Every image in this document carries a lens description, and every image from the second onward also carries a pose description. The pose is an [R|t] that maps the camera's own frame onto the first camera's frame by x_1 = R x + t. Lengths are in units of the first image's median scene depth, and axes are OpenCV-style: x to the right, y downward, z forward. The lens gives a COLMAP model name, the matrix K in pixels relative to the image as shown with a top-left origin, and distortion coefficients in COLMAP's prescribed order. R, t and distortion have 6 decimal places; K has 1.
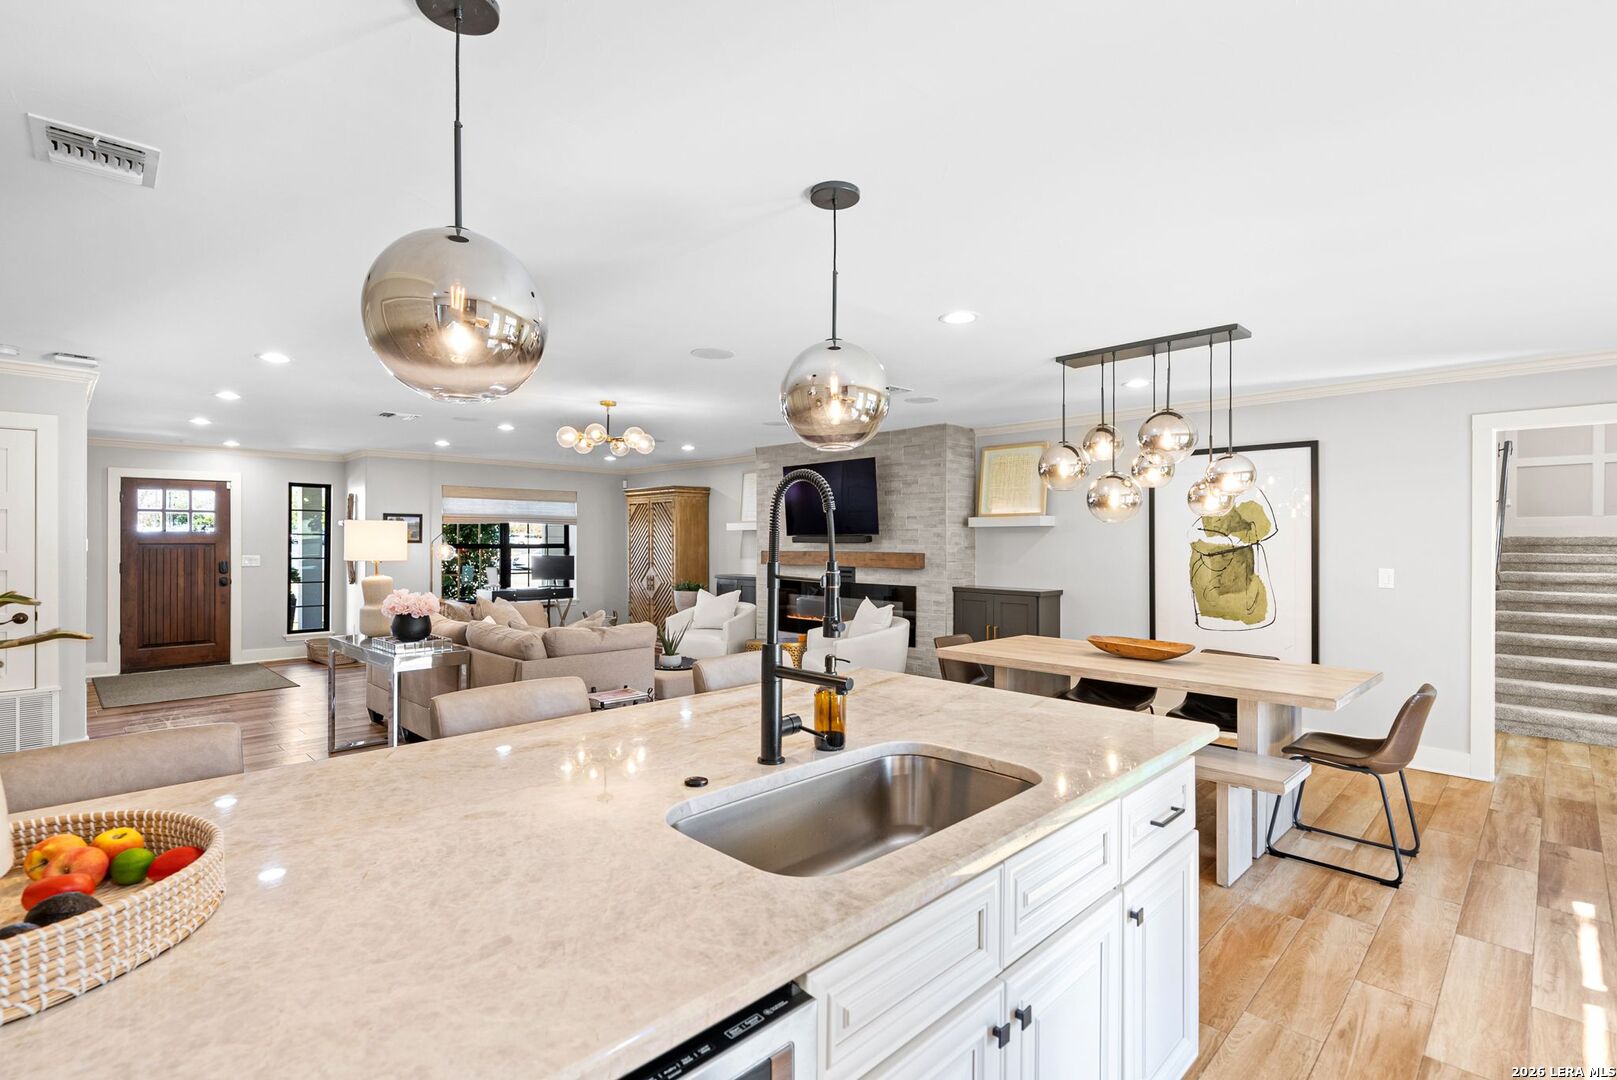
lens RADIAL K [[757.6, 0, 814.1], [0, 757.6, 540.7], [0, 0, 1]] dist [-0.002780, -0.000257]
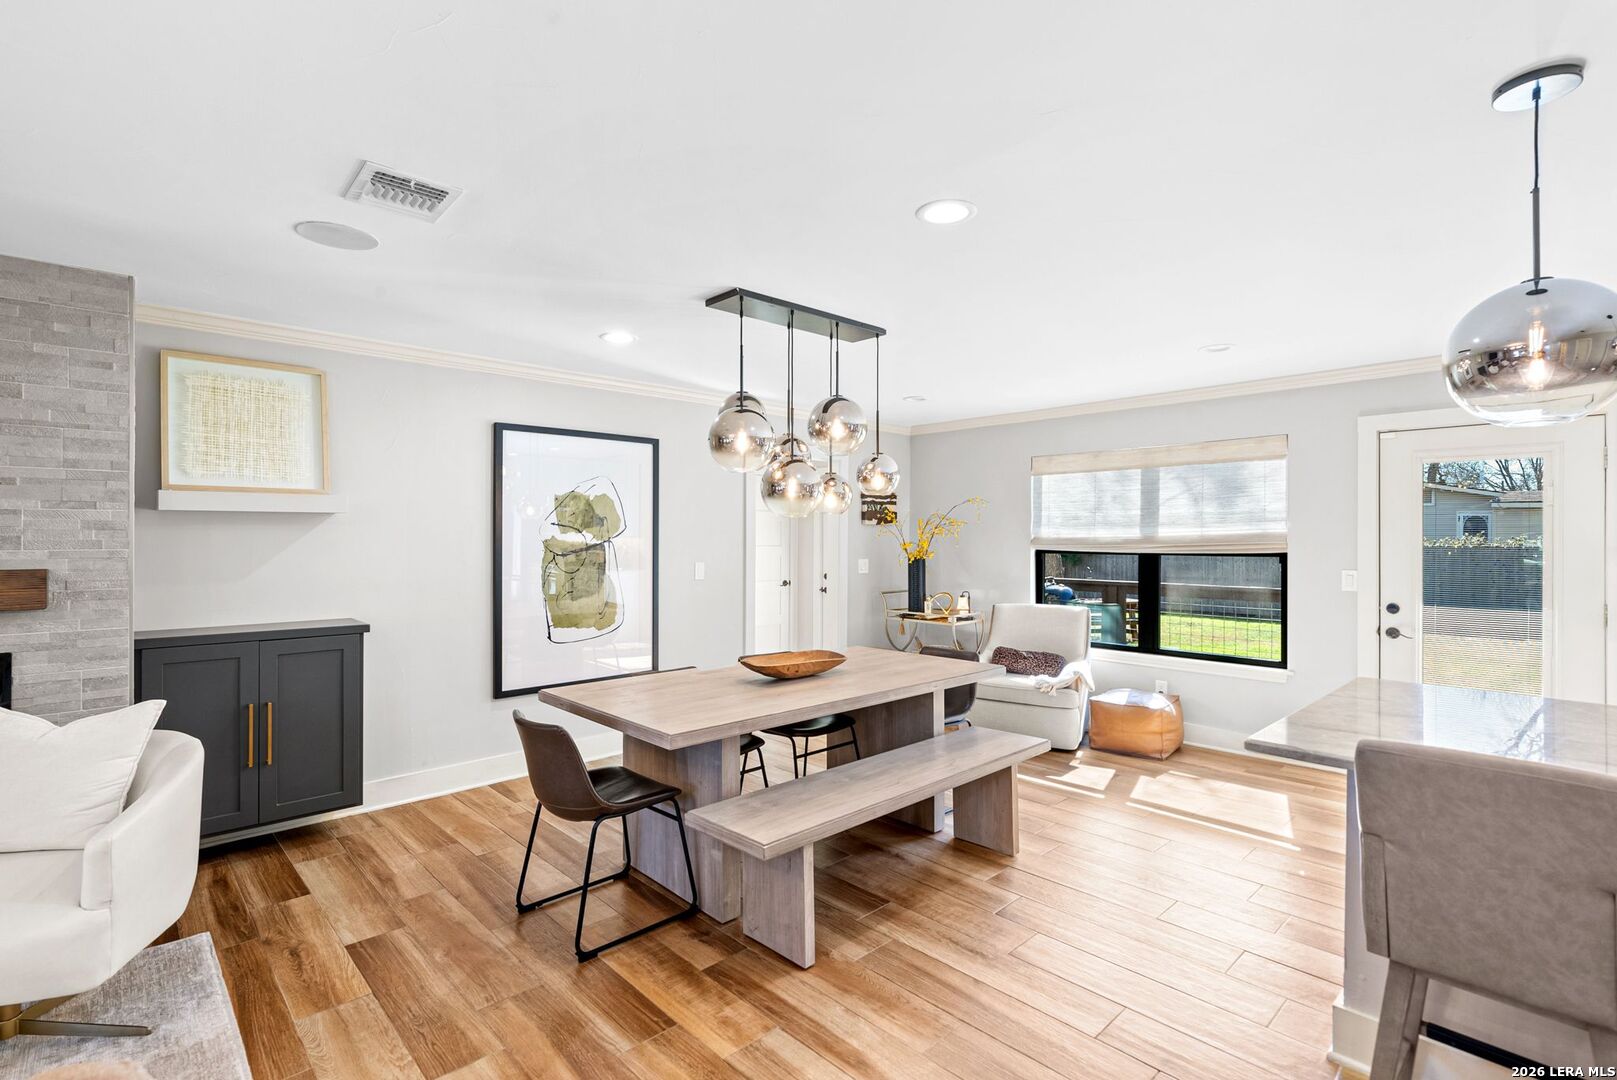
lens RADIAL K [[757.6, 0, 813.8], [0, 757.6, 537.4], [0, 0, 1]] dist [-0.002780, -0.000257]
pose [[0.015709, 0.000288, 0.999877, -0.323921], [0.001698, 0.999999, -0.000315, 0.000344], [-0.999875, 0.001703, 0.015708, 0.716337]]
